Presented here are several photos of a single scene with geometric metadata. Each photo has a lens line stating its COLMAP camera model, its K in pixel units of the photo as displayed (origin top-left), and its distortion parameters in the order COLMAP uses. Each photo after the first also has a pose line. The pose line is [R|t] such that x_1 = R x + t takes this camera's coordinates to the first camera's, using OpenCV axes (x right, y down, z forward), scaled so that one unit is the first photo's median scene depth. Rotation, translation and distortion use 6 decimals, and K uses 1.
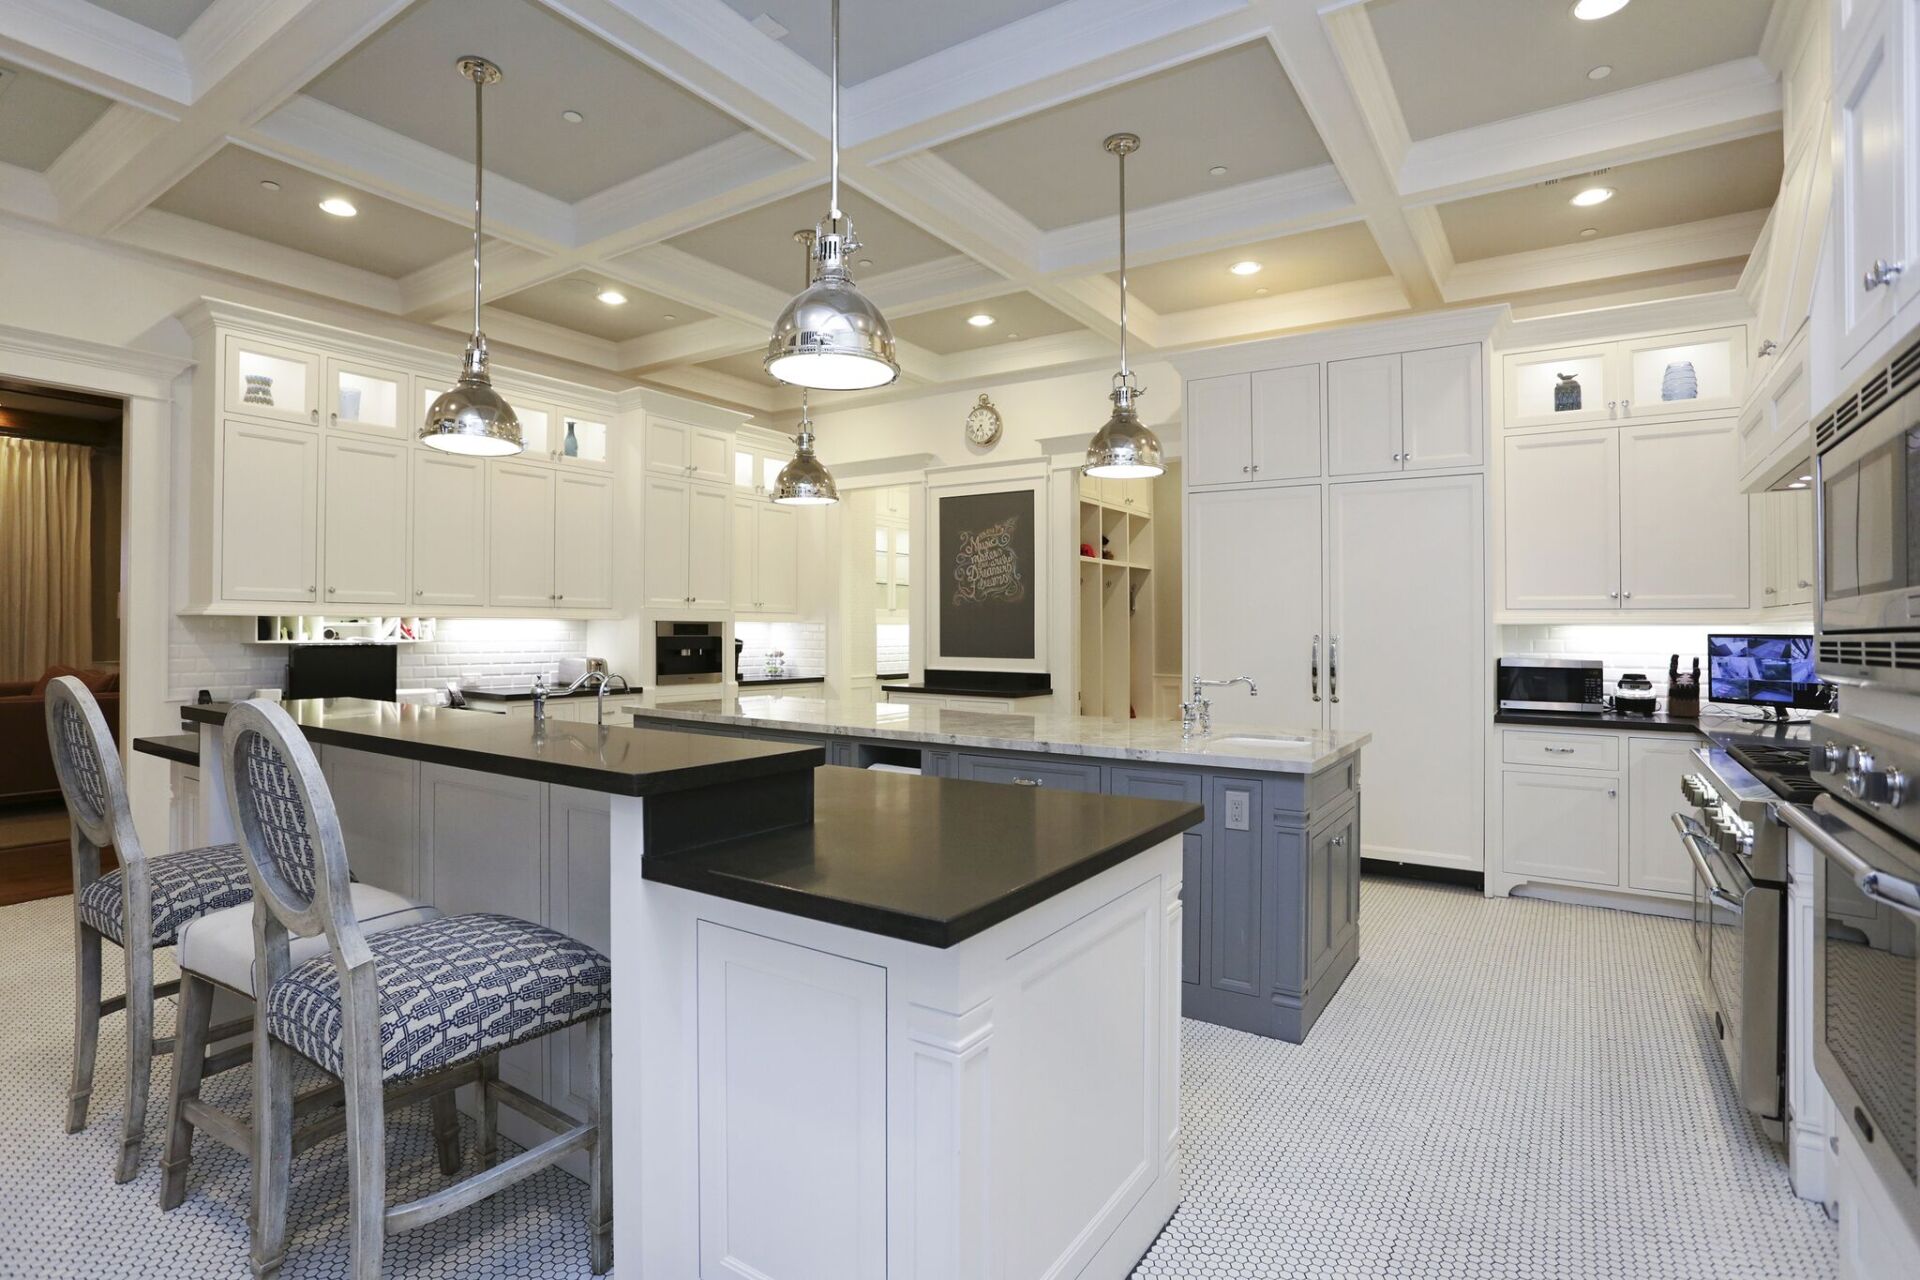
lens RADIAL K [[977.3, 0, 957.5], [0, 977.3, 631.6], [0, 0, 1]] dist [0.000384, 0.000459]
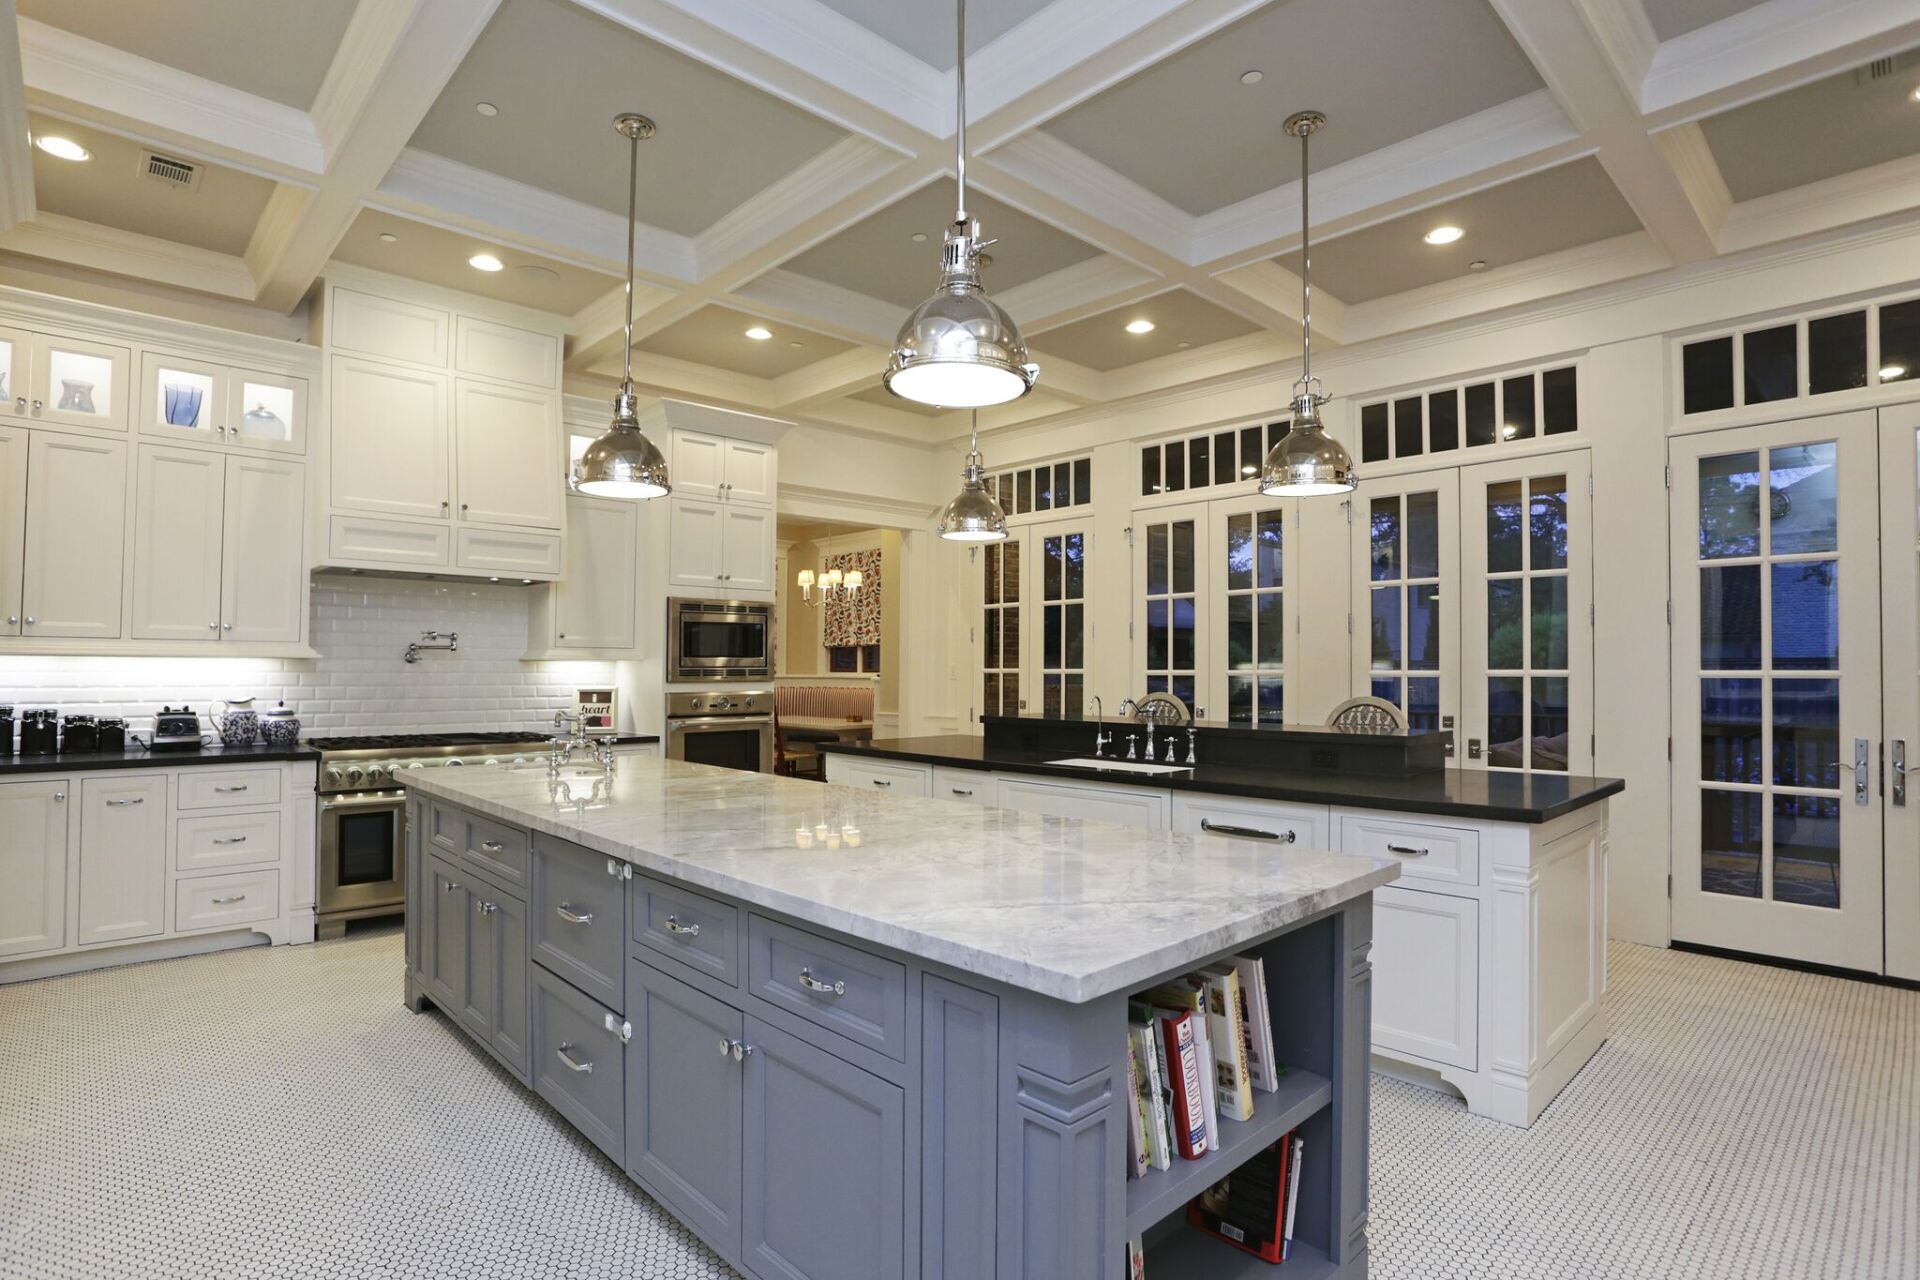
lens RADIAL K [[983.2, 0, 963.7], [0, 983.2, 646.5], [0, 0, 1]] dist [-0.102588, 0.083083]
pose [[0.973411, -0.007763, -0.228936, 0.084845], [0.001324, 0.999600, -0.028262, 0.000267], [0.229064, 0.027208, 0.973031, 0.128607]]
